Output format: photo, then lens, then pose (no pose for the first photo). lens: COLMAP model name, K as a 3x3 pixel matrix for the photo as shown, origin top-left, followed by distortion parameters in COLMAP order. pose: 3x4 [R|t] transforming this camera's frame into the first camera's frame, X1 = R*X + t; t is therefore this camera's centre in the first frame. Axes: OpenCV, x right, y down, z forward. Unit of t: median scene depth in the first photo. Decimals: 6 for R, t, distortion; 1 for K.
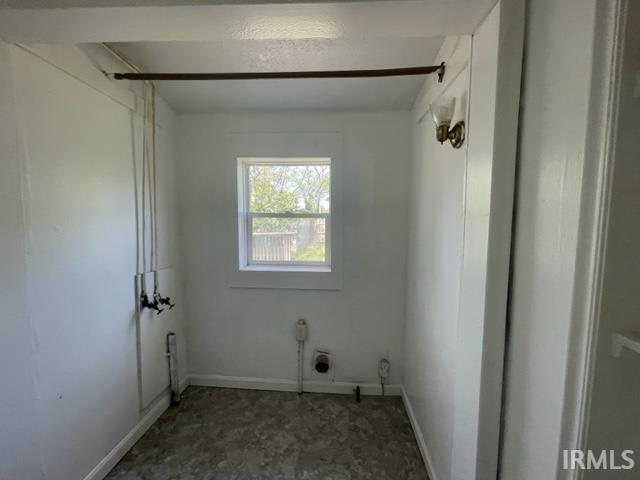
lens RADIAL K [[263.3, 0, 322.6], [0, 263.3, 240.3], [0, 0, 1]] dist [0.000430, 0.000180]
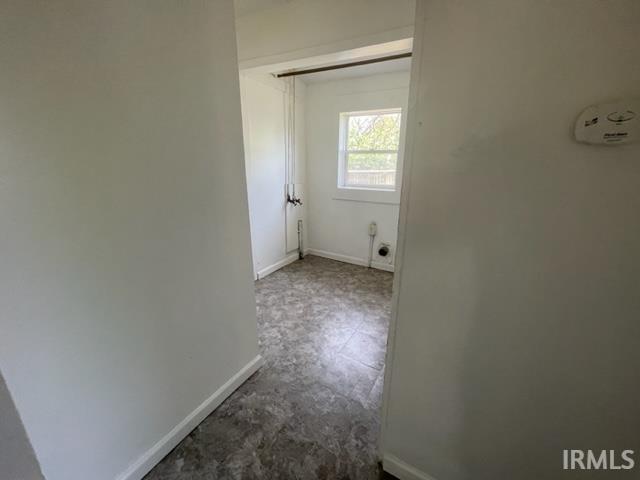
lens RADIAL K [[259.9, 0, 319.3], [0, 259.9, 239.7], [0, 0, 1]] dist [-0.000879, -0.000142]
pose [[0.893722, 0.130050, -0.429358, 0.332903], [-0.037399, 0.975327, 0.217572, 0.088622], [0.447060, -0.178391, 0.876535, -0.543225]]
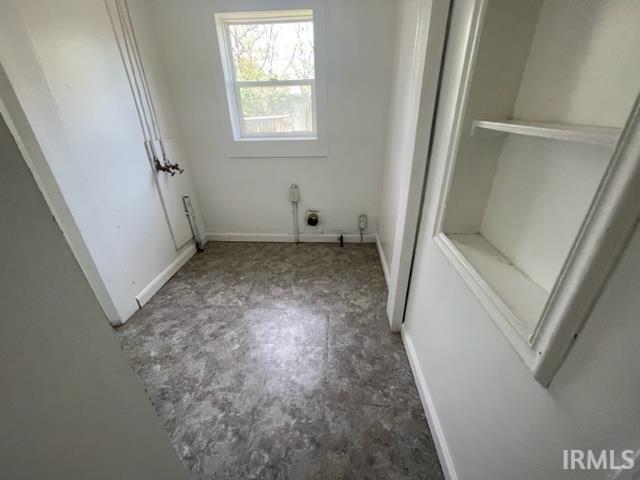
lens RADIAL K [[262.2, 0, 322.4], [0, 262.2, 240.3], [0, 0, 1]] dist [-0.003209, -0.000268]
pose [[0.999632, -0.026513, -0.005691, 0.051164], [0.026719, 0.927178, 0.373666, 0.108082], [-0.004631, -0.373681, 0.927546, -0.189666]]
